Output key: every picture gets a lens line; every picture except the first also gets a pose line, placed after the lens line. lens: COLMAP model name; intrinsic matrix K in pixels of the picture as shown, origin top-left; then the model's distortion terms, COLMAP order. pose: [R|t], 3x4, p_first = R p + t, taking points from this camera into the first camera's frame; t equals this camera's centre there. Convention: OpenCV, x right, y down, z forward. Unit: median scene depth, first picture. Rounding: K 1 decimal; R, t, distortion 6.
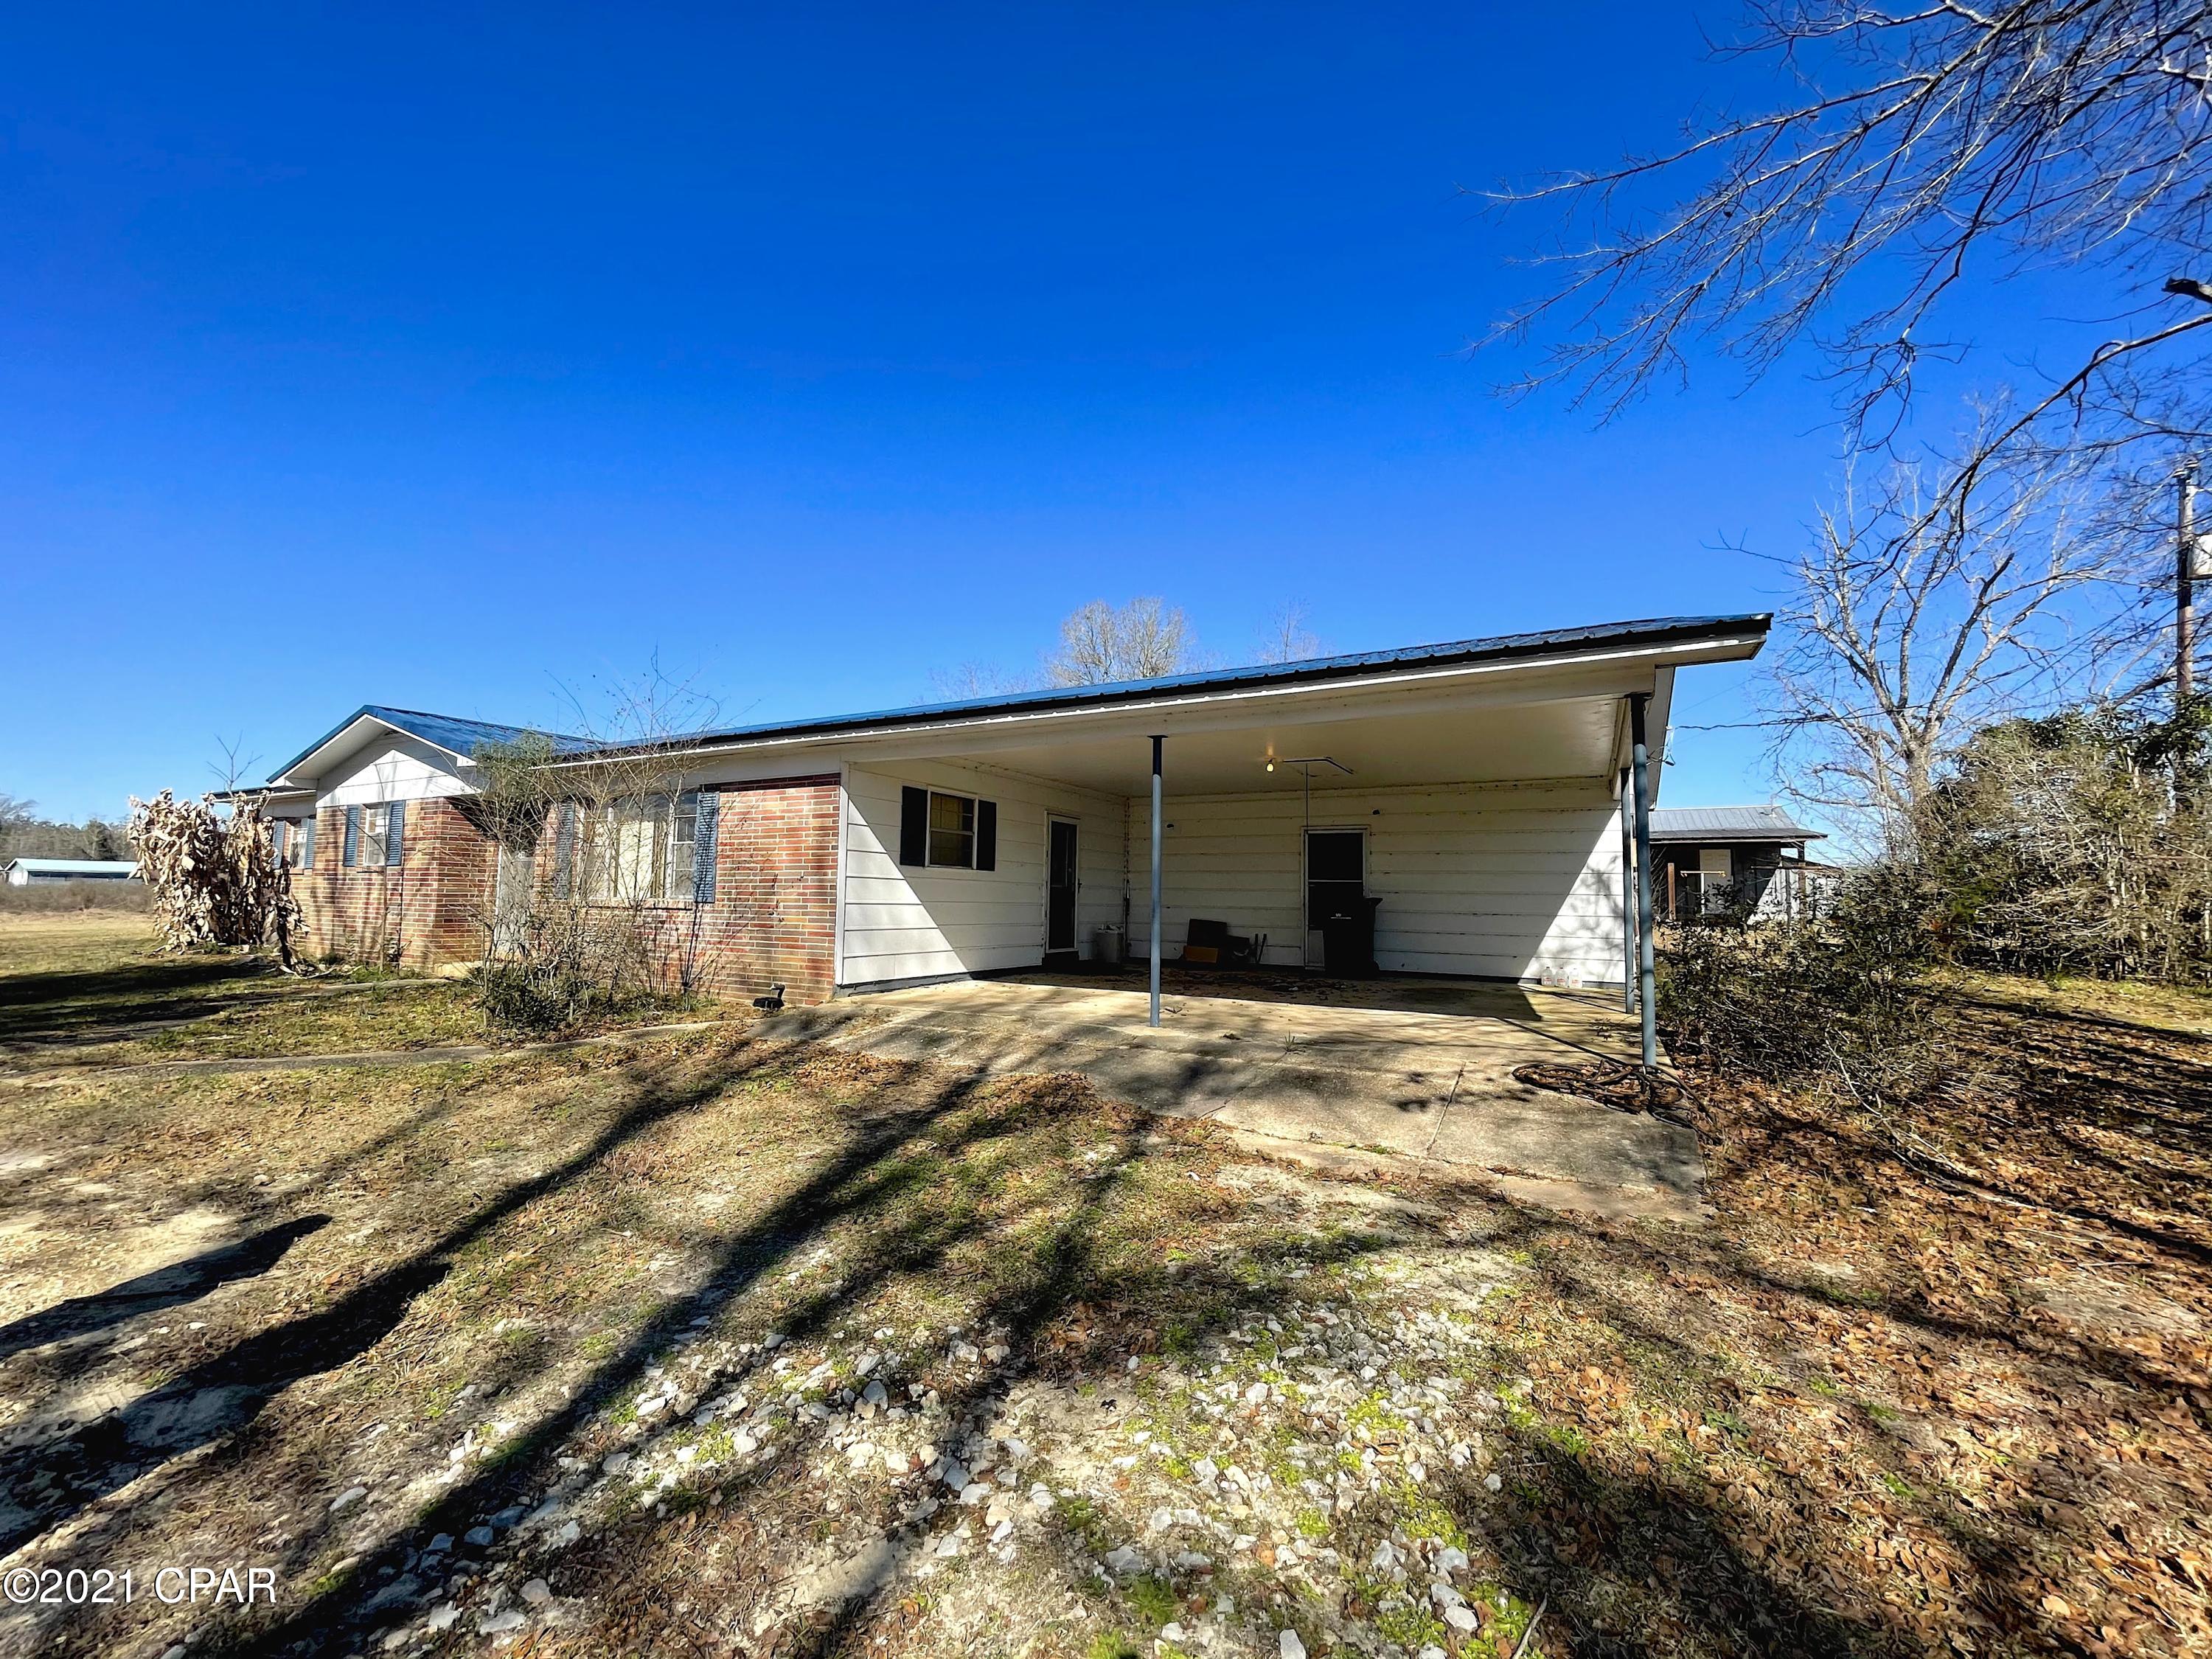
lens RADIAL K [[884.4, 0, 1088.6], [0, 884.4, 818.8], [0, 0, 1]] dist [-0.001215, -0.000158]
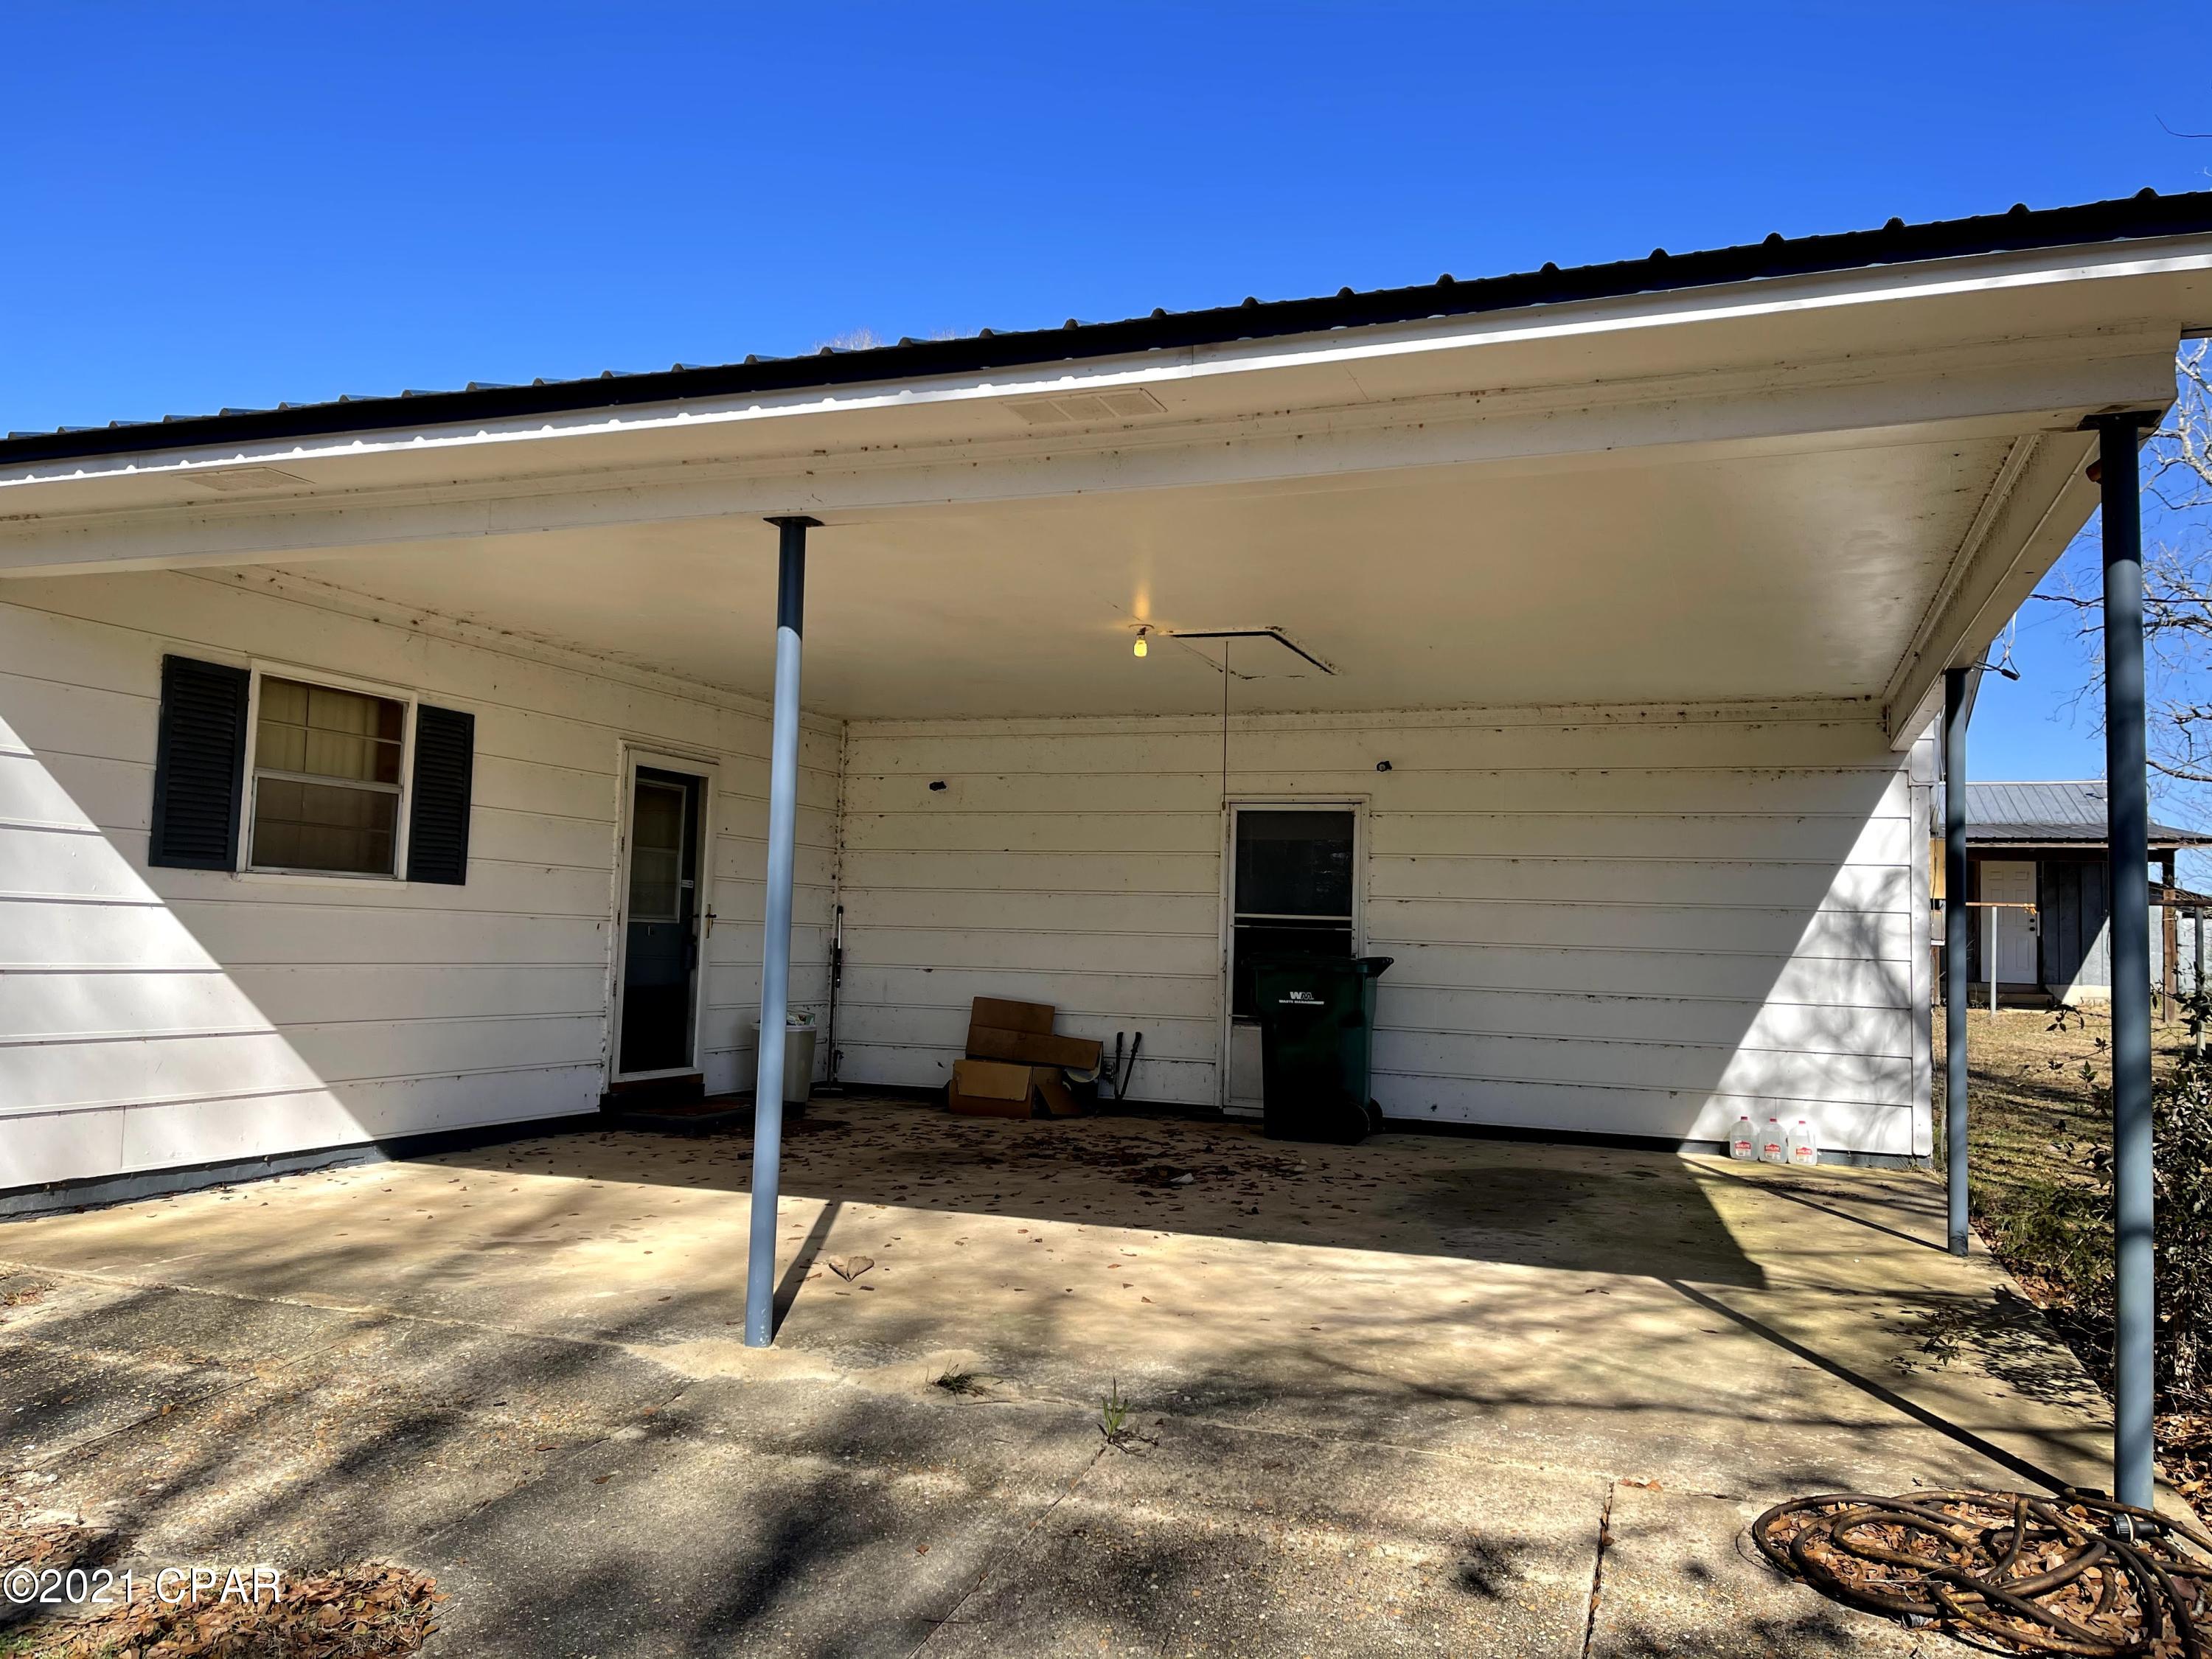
lens RADIAL K [[1679.0, 0, 1112.3], [0, 1679.0, 820.6], [0, 0, 1]] dist [0.075998, -0.095772]
pose [[0.988270, 0.022552, 0.151043, 0.072151], [-0.025875, 0.999464, 0.020066, 0.007801], [-0.150509, -0.023739, 0.988324, 0.210607]]
